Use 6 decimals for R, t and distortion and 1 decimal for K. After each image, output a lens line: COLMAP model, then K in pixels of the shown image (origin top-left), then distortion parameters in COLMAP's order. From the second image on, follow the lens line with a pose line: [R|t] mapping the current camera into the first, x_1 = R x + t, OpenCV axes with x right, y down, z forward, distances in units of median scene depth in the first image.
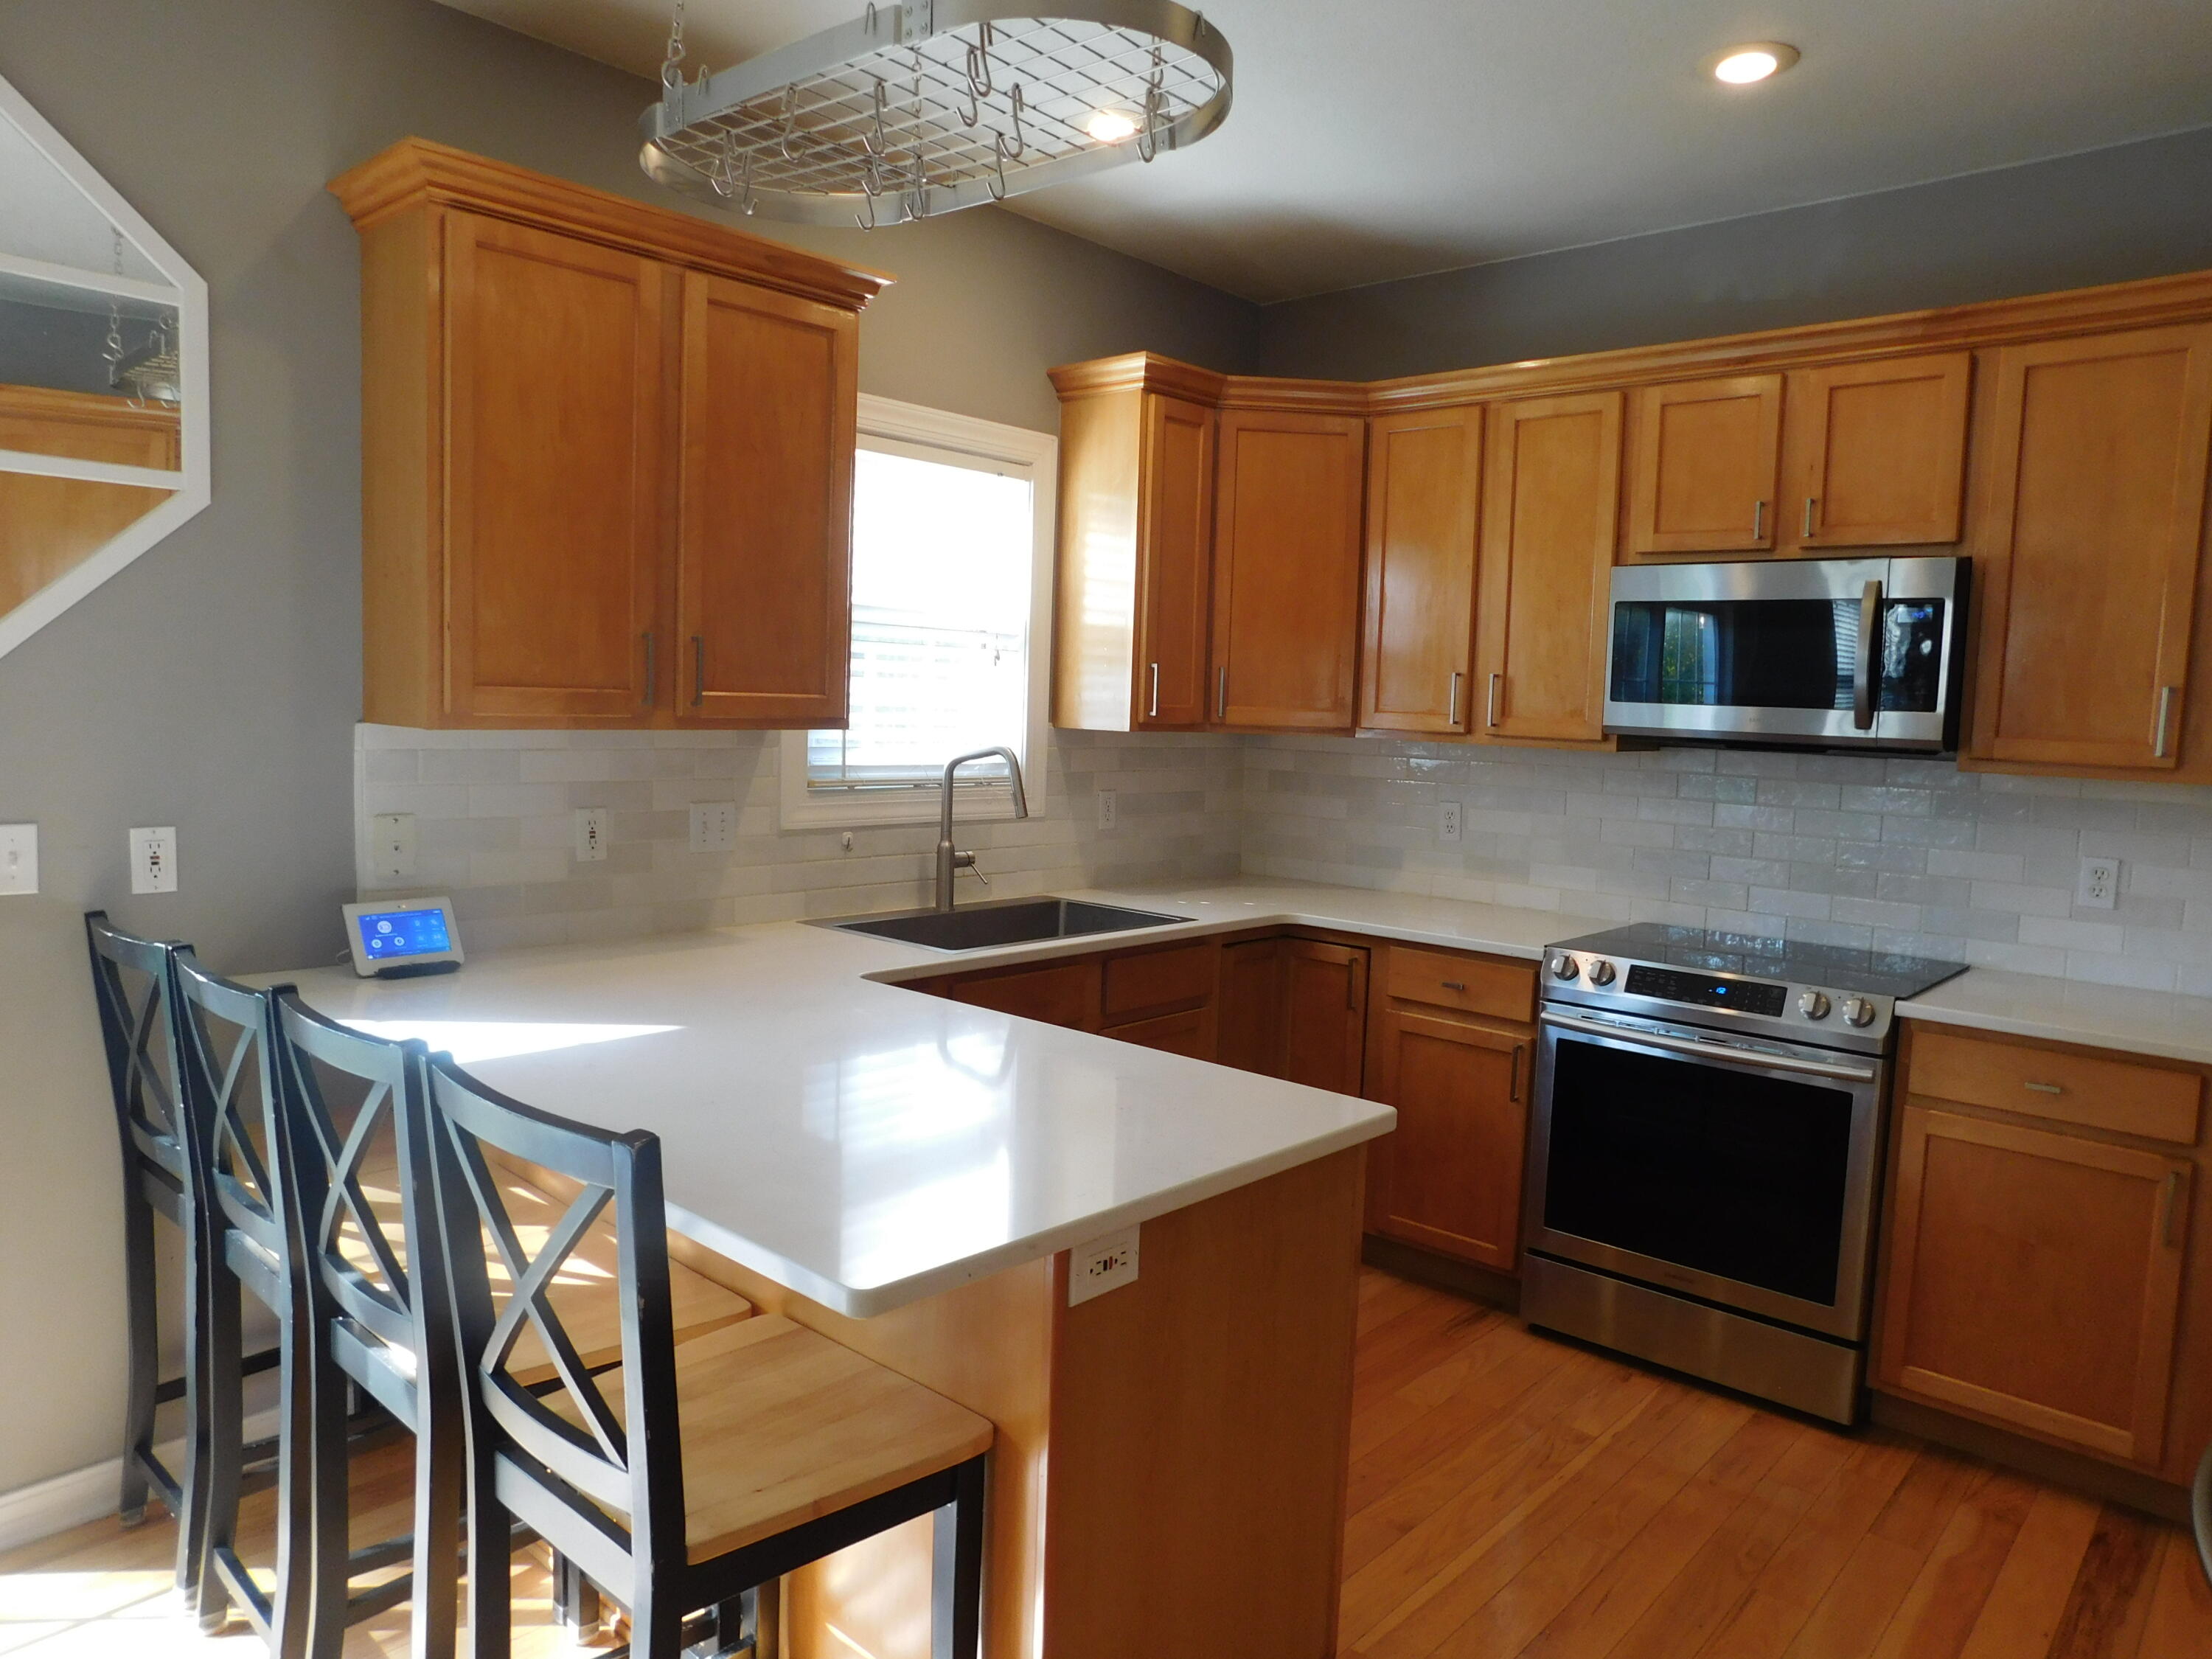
lens RADIAL K [[1448.0, 0, 1100.4], [0, 1448.0, 827.5], [0, 0, 1]] dist [-0.084422, 0.063387]
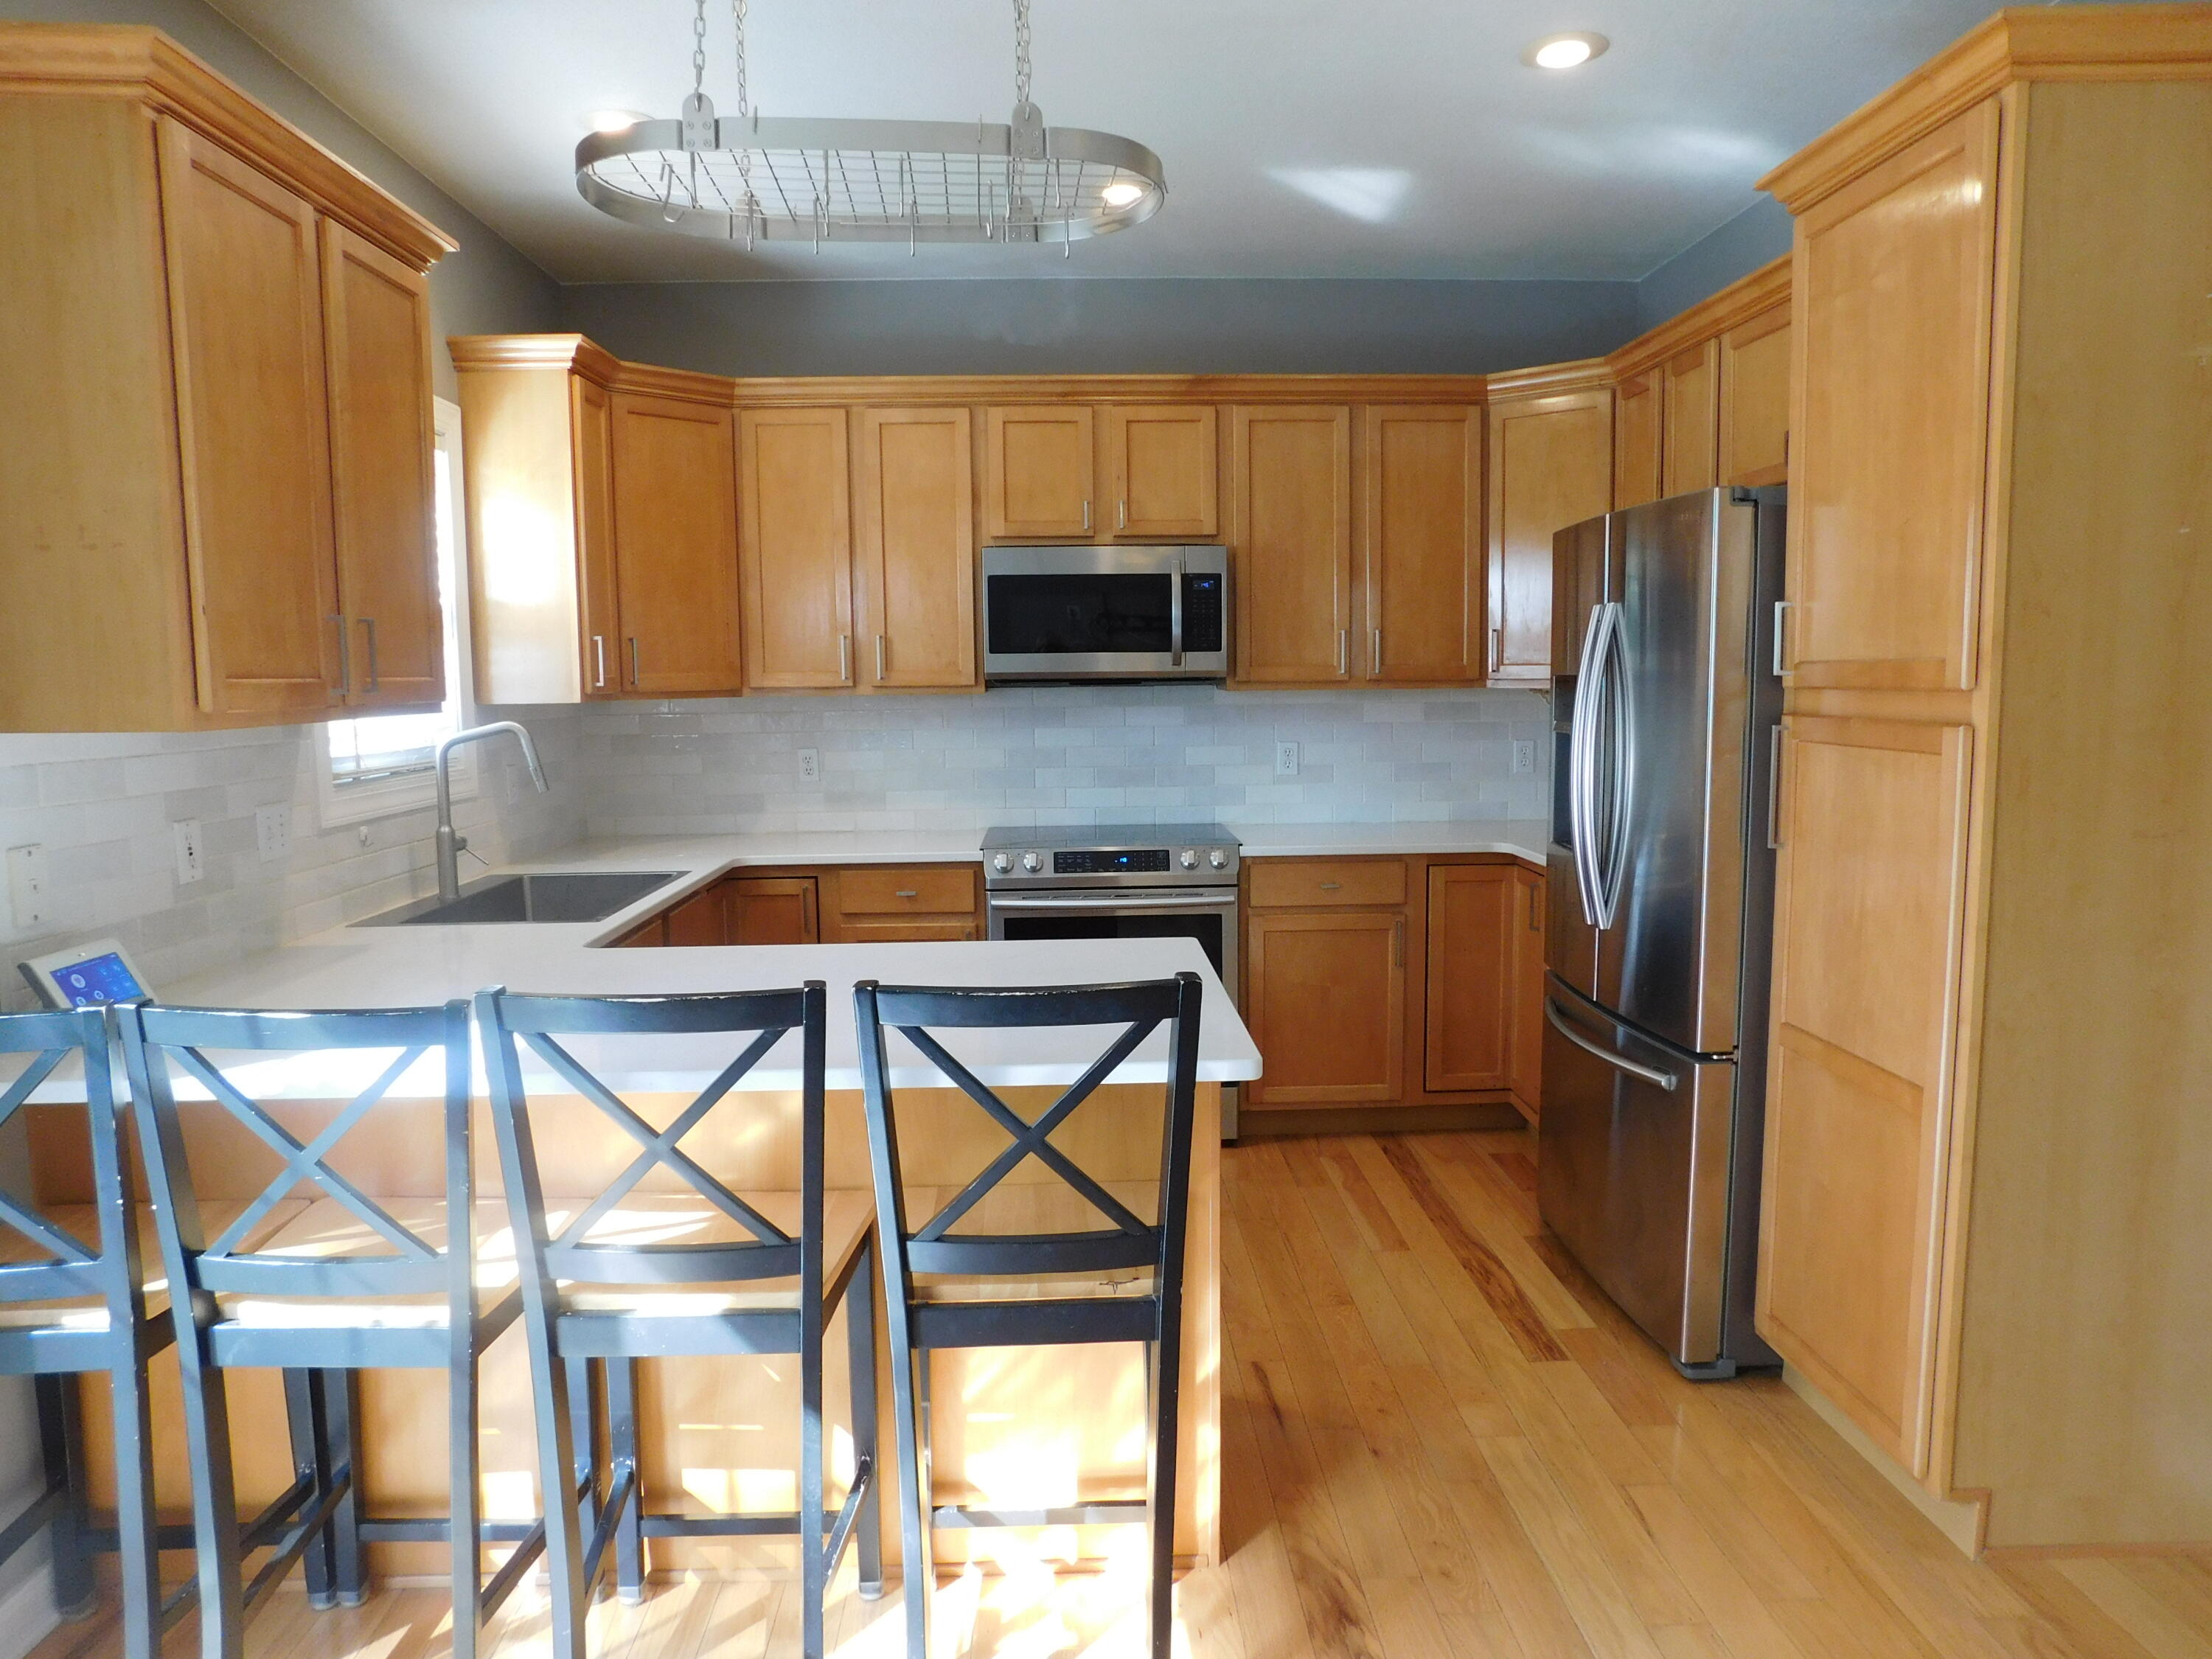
lens RADIAL K [[1448.0, 0, 1100.4], [0, 1448.0, 827.5], [0, 0, 1]] dist [-0.084422, 0.063387]
pose [[0.711605, -0.117469, 0.692690, -0.520818], [0.099441, 0.992838, 0.066212, -0.010506], [-0.695507, 0.021765, 0.718190, 0.012487]]
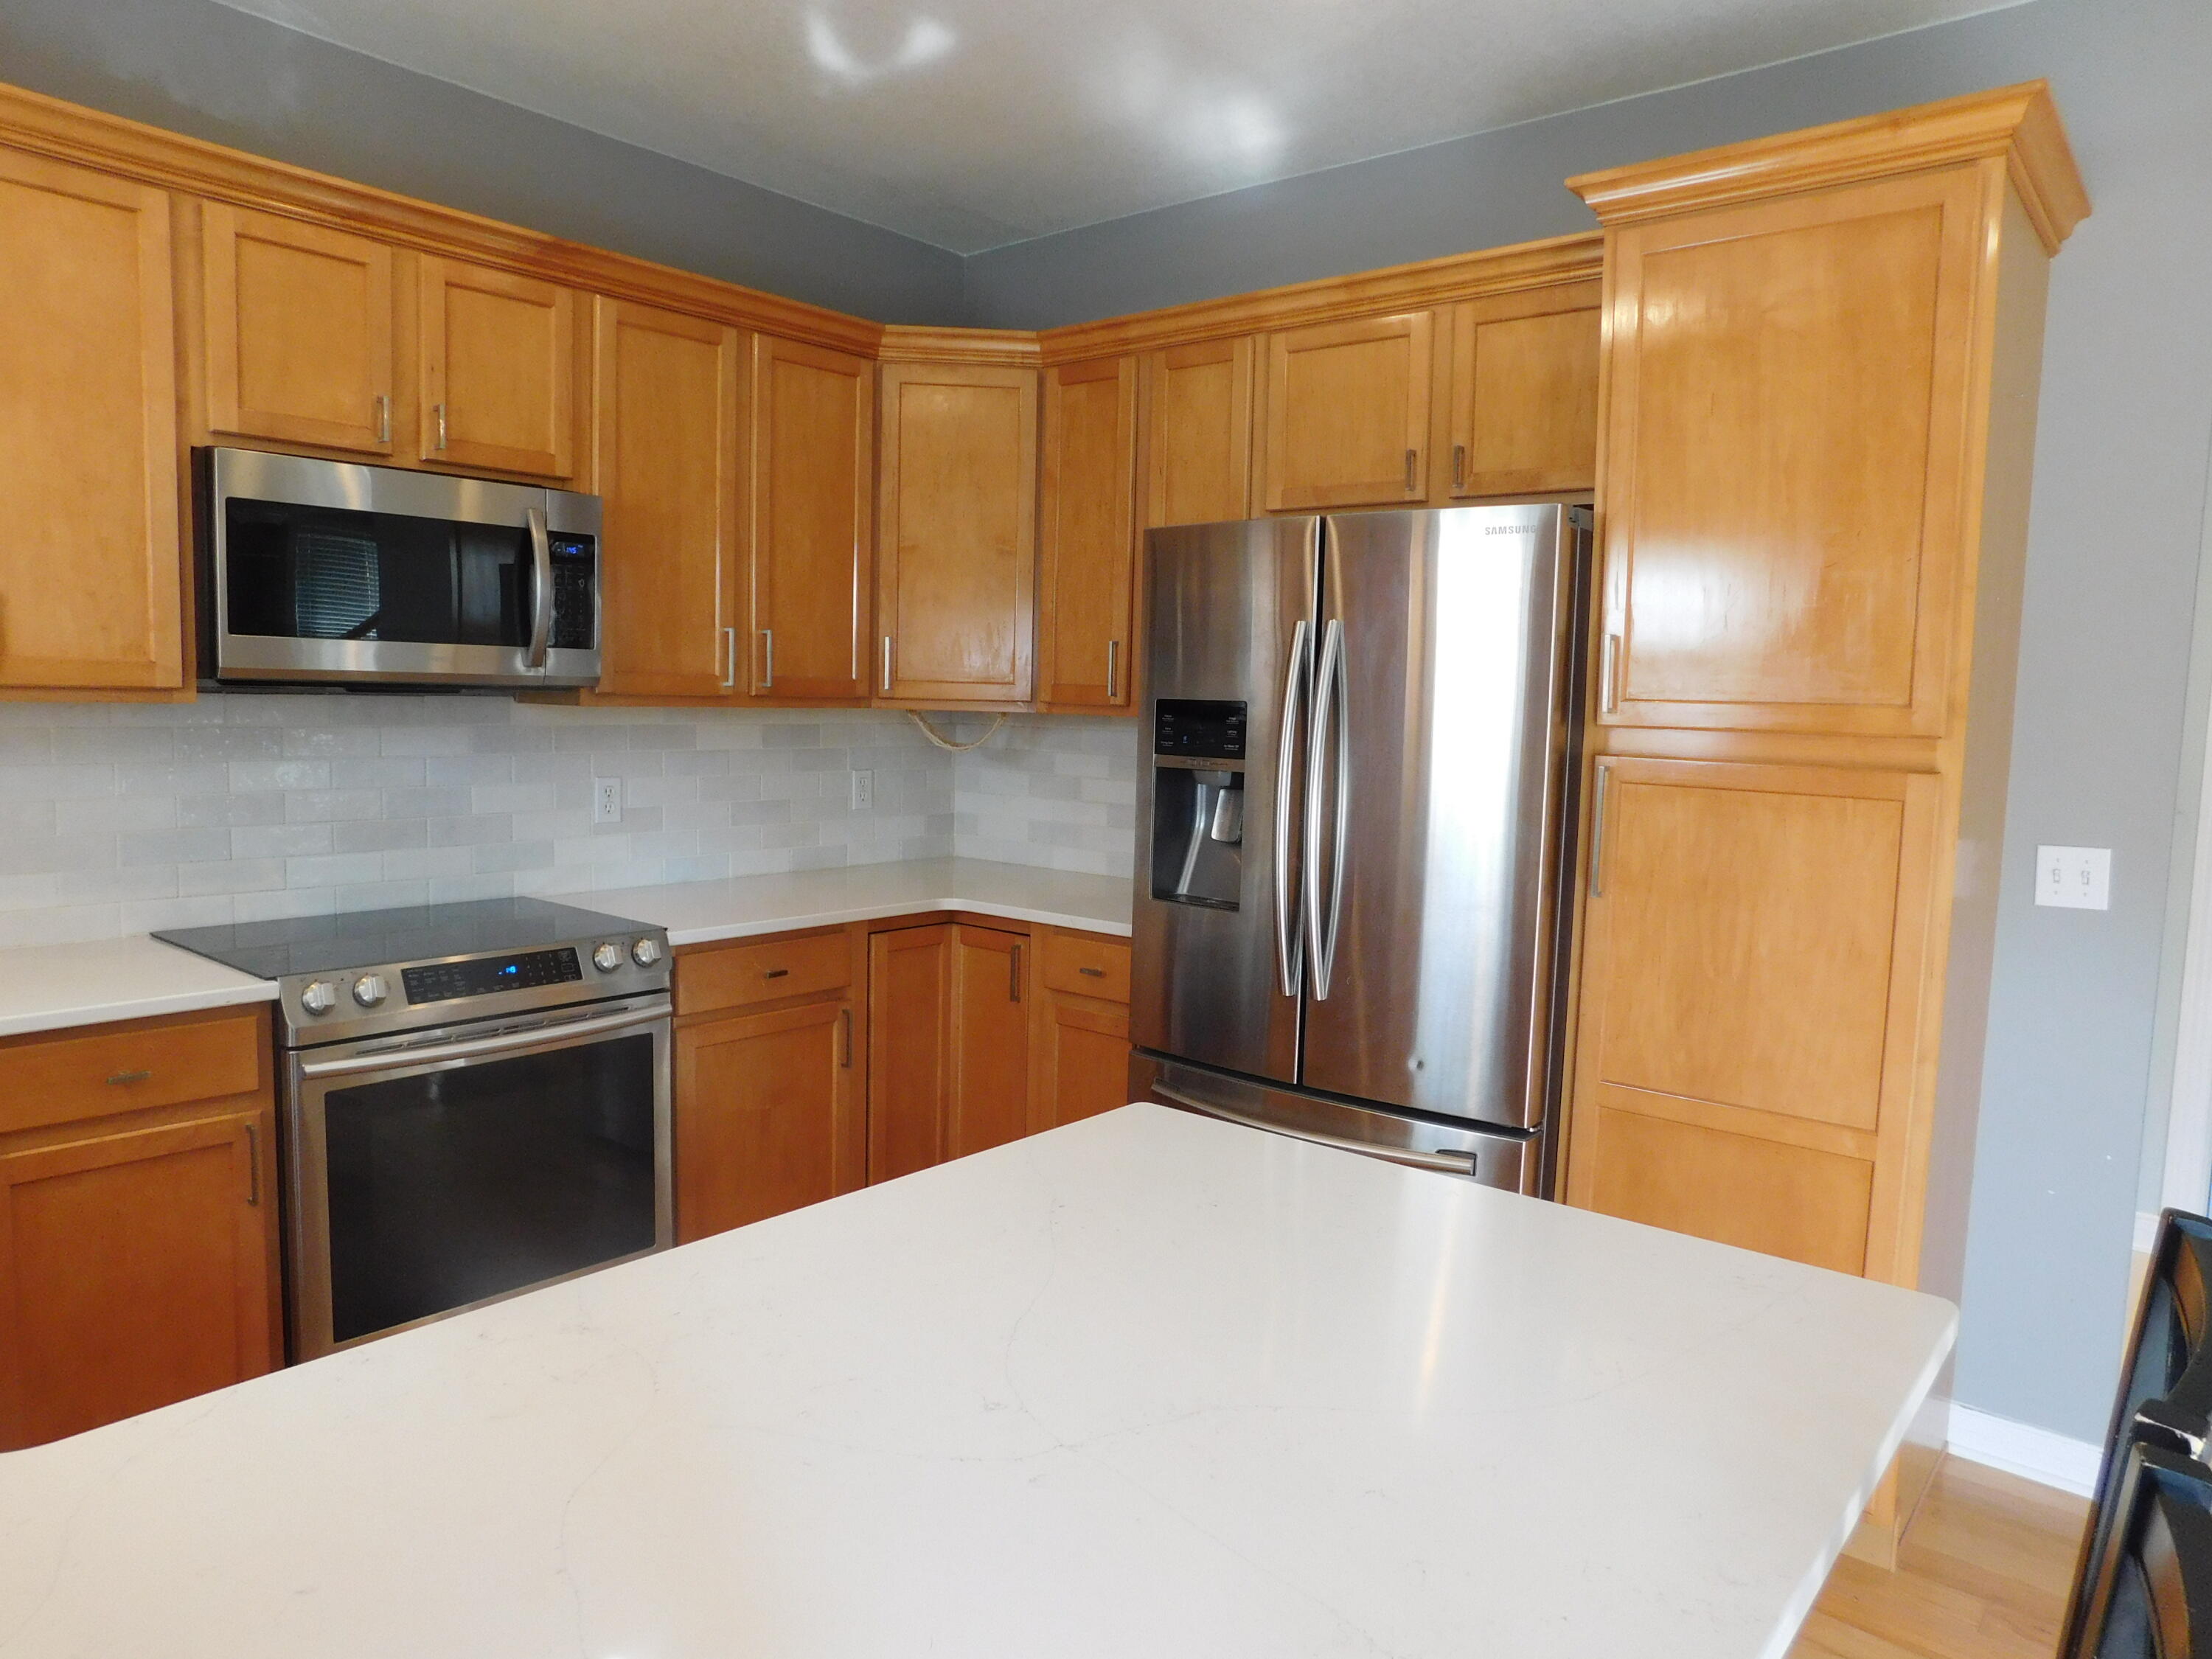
lens RADIAL K [[1448.0, 0, 1100.4], [0, 1448.0, 827.5], [0, 0, 1]] dist [-0.084422, 0.063387]
pose [[-0.050921, -0.128515, 0.990399, -0.423525], [0.062394, 0.989339, 0.131586, -0.062391], [-0.996752, 0.068496, -0.042360, 0.642546]]
